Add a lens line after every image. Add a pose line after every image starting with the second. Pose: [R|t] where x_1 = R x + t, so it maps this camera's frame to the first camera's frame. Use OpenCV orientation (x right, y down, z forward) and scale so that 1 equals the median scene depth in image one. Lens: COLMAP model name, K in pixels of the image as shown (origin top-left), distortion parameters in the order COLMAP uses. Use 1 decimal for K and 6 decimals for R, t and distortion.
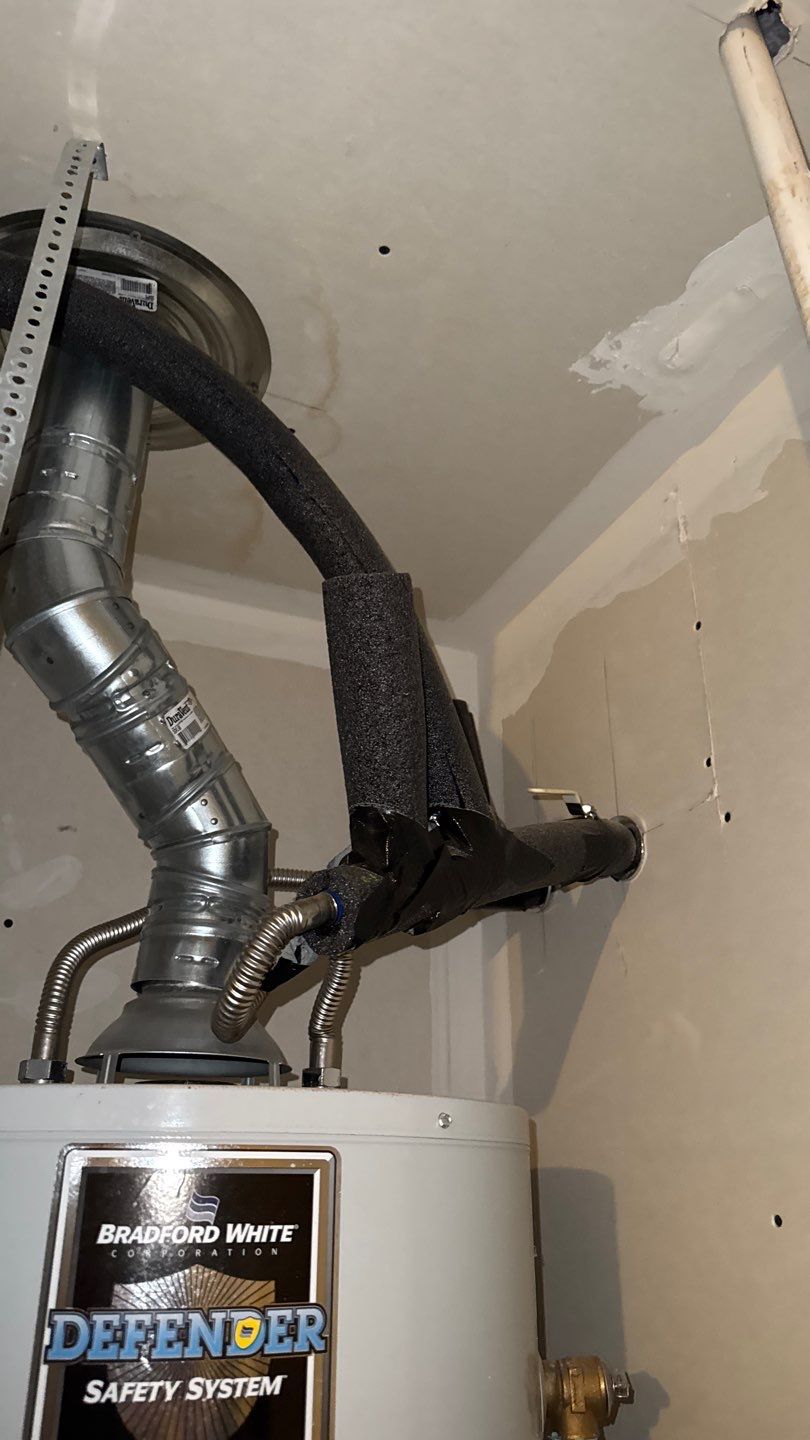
lens RADIAL K [[1063.4, 0, 427.6], [0, 1063.4, 727.4], [0, 0, 1]] dist [0.100593, -0.154838]
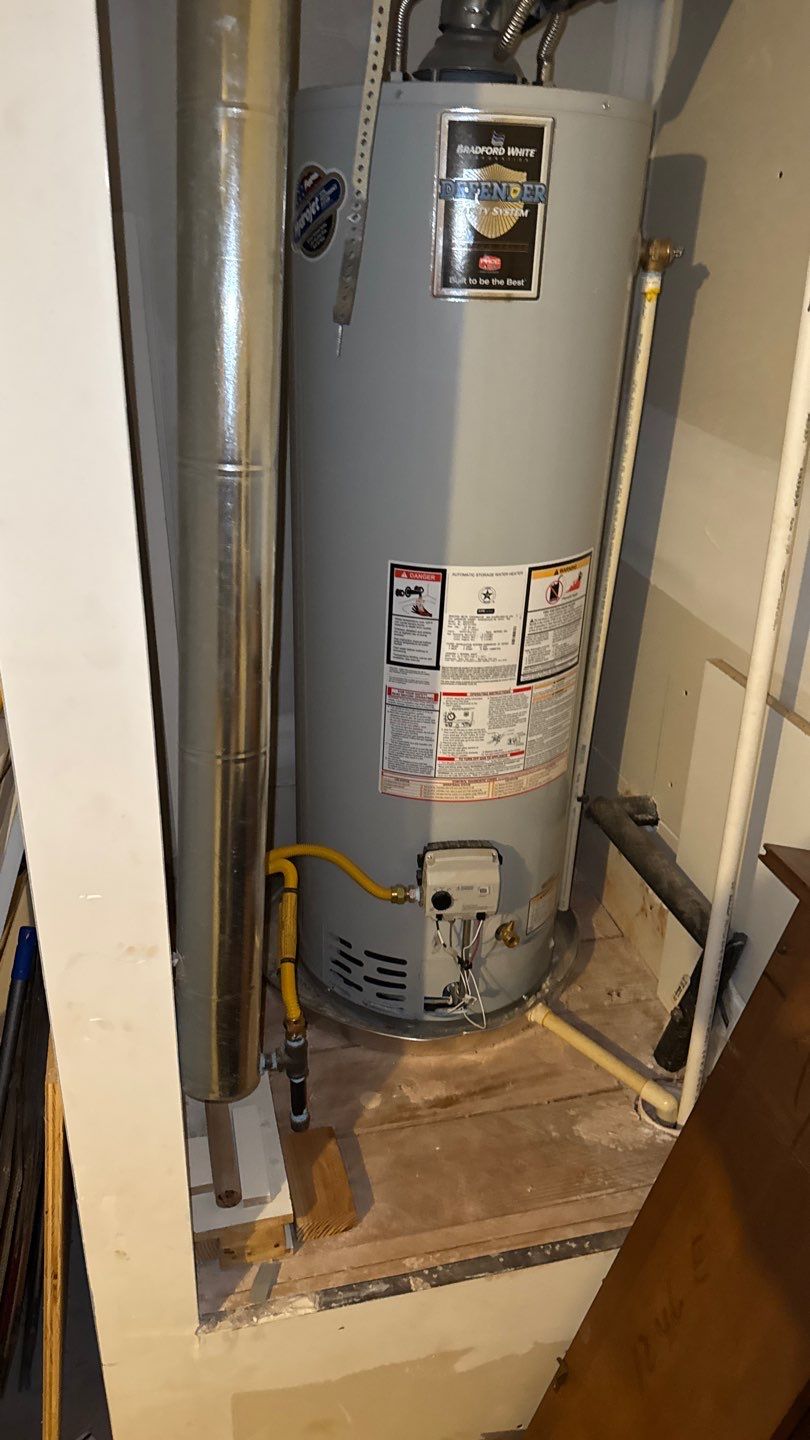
lens RADIAL K [[1113.0, 0, 405.0], [0, 1113.0, 720.0], [0, 0, 1]] dist [0.010635, 0.004752]
pose [[0.985910, 0.102788, -0.131973, 0.032389], [0.025220, 0.688587, 0.724715, -0.313892], [0.165367, -0.717832, 0.676292, -1.088554]]
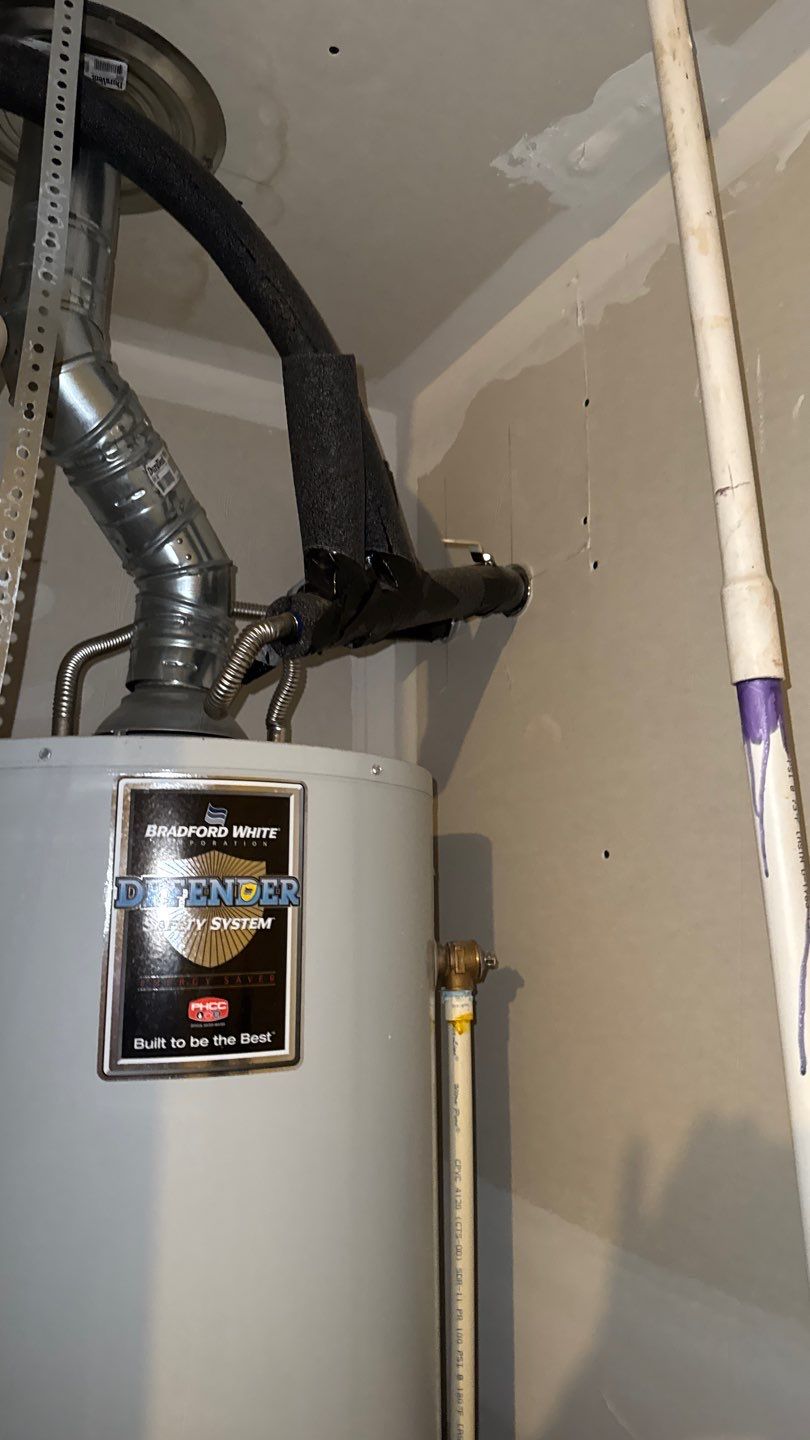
lens RADIAL K [[1063.4, 0, 427.6], [0, 1063.4, 727.4], [0, 0, 1]] dist [0.100593, -0.154838]
pose [[0.995165, 0.014889, 0.097083, -0.041857], [-0.036550, 0.973591, 0.225354, -0.008863], [-0.091164, -0.227813, 0.969428, -0.274778]]
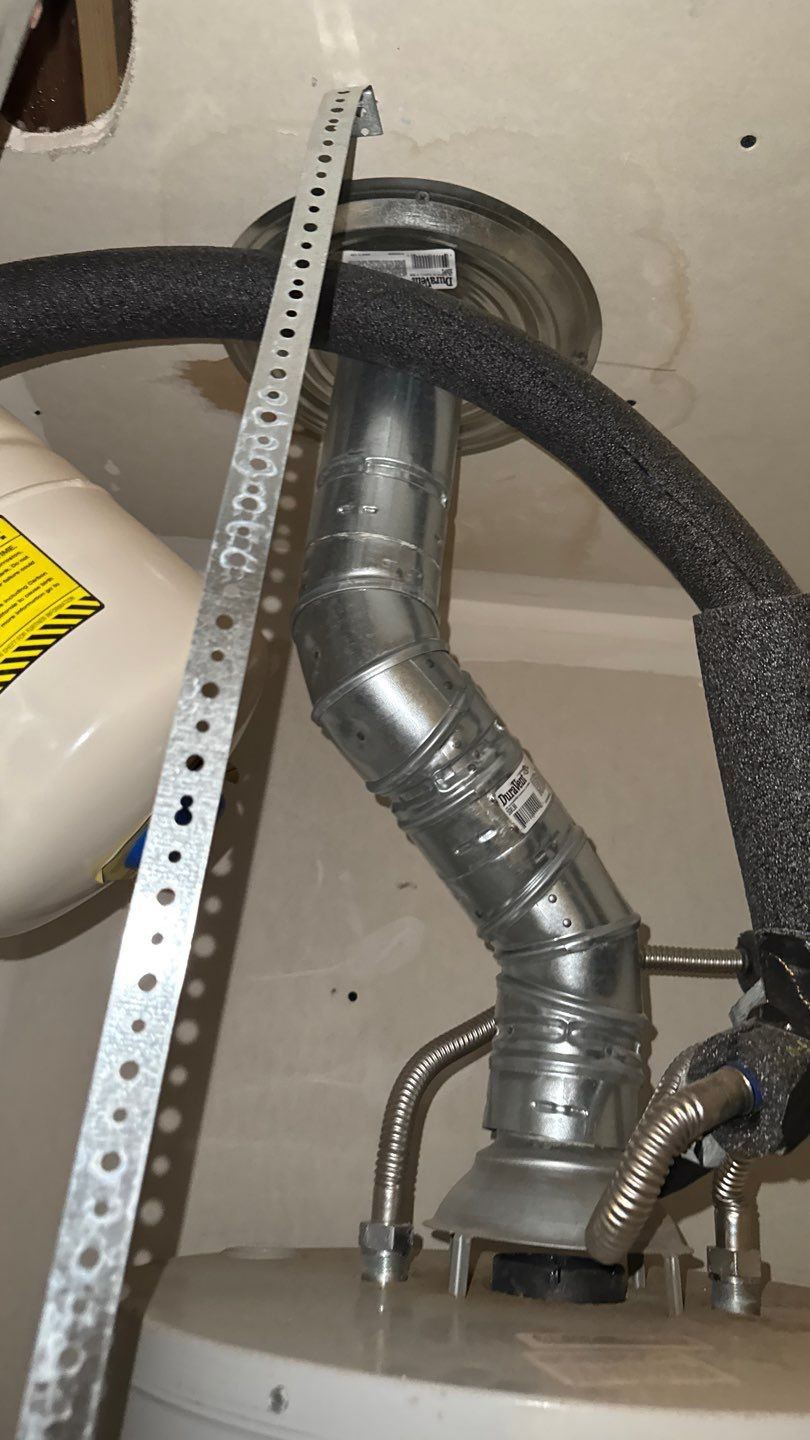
lens RADIAL K [[1055.8, 0, 405.0], [0, 1055.8, 720.0], [0, 0, 1]] dist [0.138115, -0.297179]
pose [[0.939871, -0.061840, -0.335885, -0.040342], [0.071527, 0.997302, 0.016534, -0.083406], [0.333956, -0.039565, 0.941758, 0.232469]]
